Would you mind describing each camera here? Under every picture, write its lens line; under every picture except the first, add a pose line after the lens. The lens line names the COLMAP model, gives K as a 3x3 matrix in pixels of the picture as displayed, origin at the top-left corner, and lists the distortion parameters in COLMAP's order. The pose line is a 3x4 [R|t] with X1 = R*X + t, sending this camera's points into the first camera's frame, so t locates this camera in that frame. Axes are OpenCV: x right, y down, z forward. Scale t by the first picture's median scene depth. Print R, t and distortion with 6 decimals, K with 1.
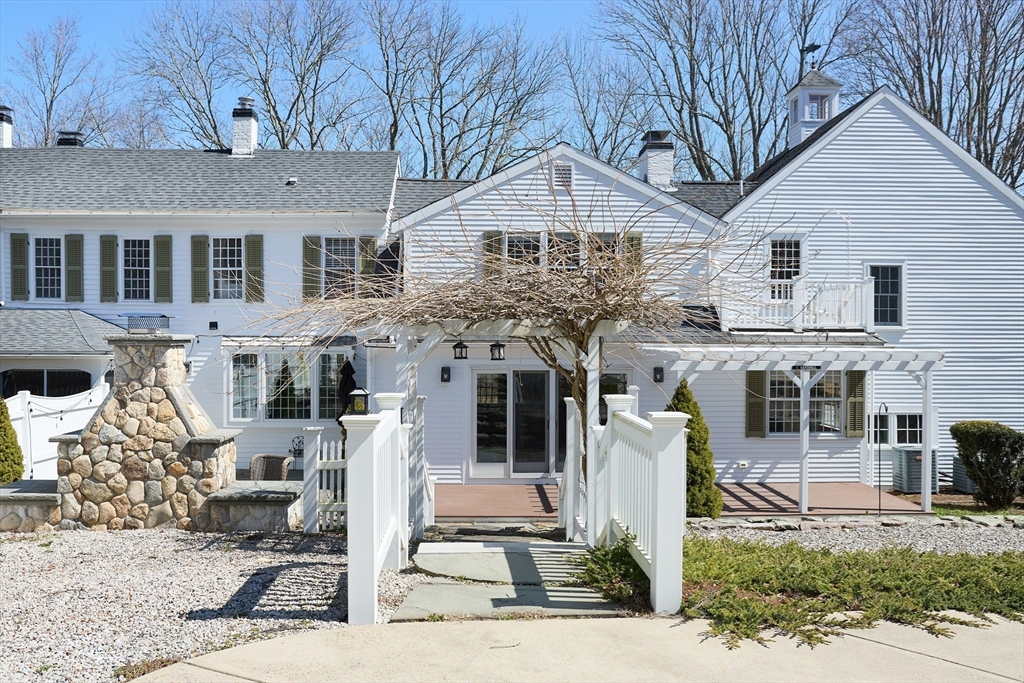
lens RADIAL K [[925.9, 0, 512.0], [0, 925.9, 341.5], [0, 0, 1]] dist [-0.079353, 0.001836]
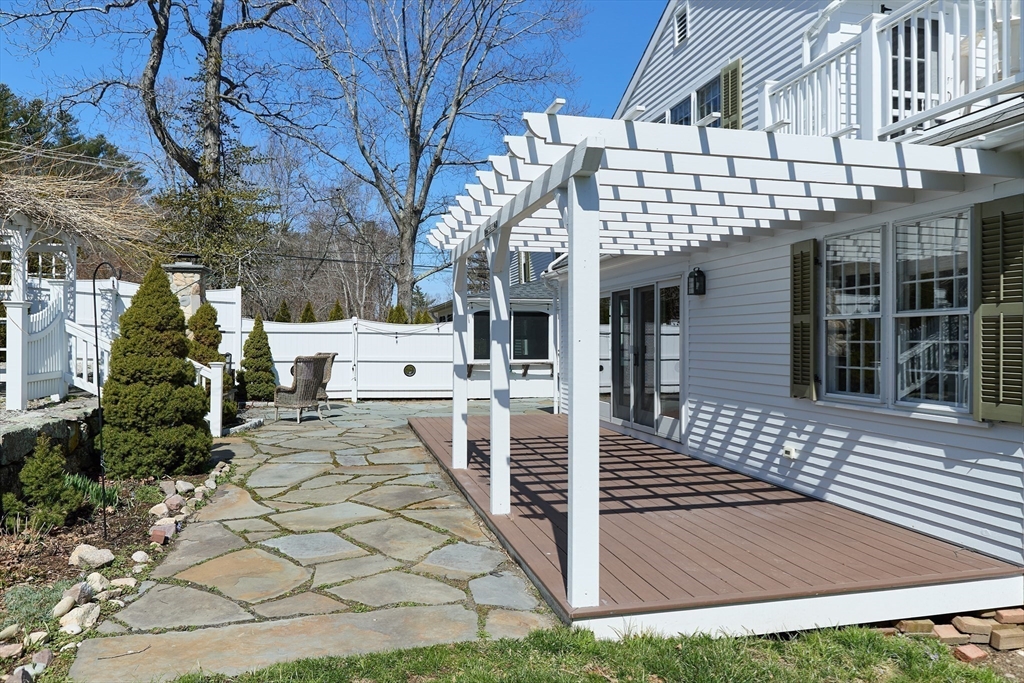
lens RADIAL K [[700.3, 0, 512.0], [0, 700.3, 341.5], [0, 0, 1]] dist [-0.000058, -0.000083]
pose [[0.204066, -0.002056, -0.978955, 0.528125], [-0.006219, 0.999975, -0.003396, 0.069157], [0.978937, 0.006782, 0.204048, 0.699056]]
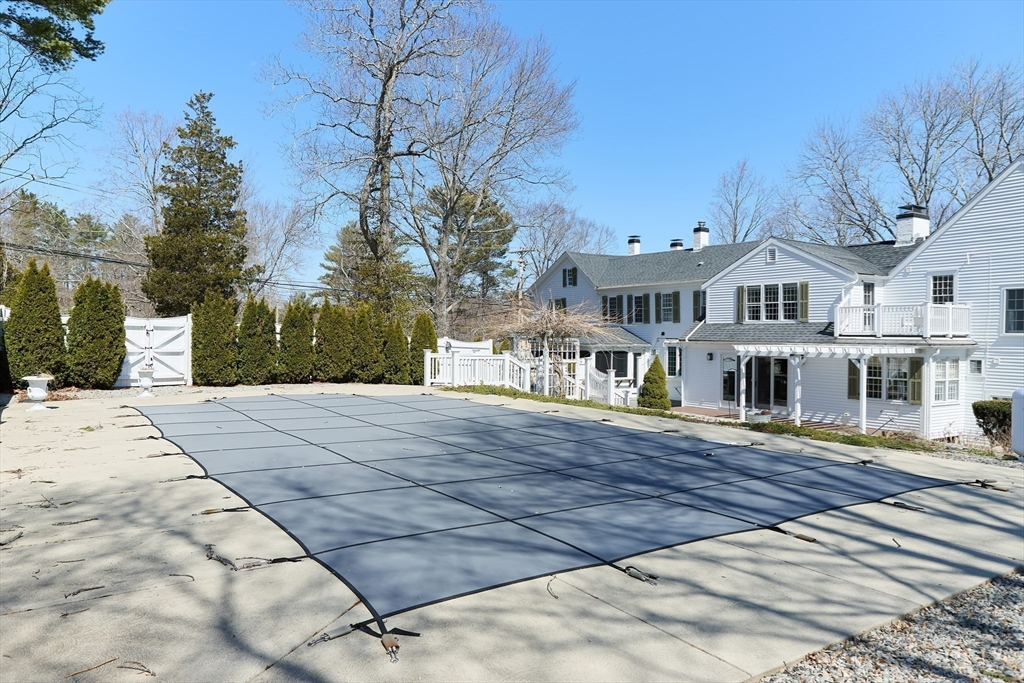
lens RADIAL K [[700.3, 0, 512.0], [0, 700.3, 341.5], [0, 0, 1]] dist [-0.000058, -0.000083]
pose [[0.515711, 0.008007, -0.856725, 0.936942], [-0.016677, 0.999861, -0.000695, 0.008677], [0.856600, 0.014646, 0.515772, -0.181637]]
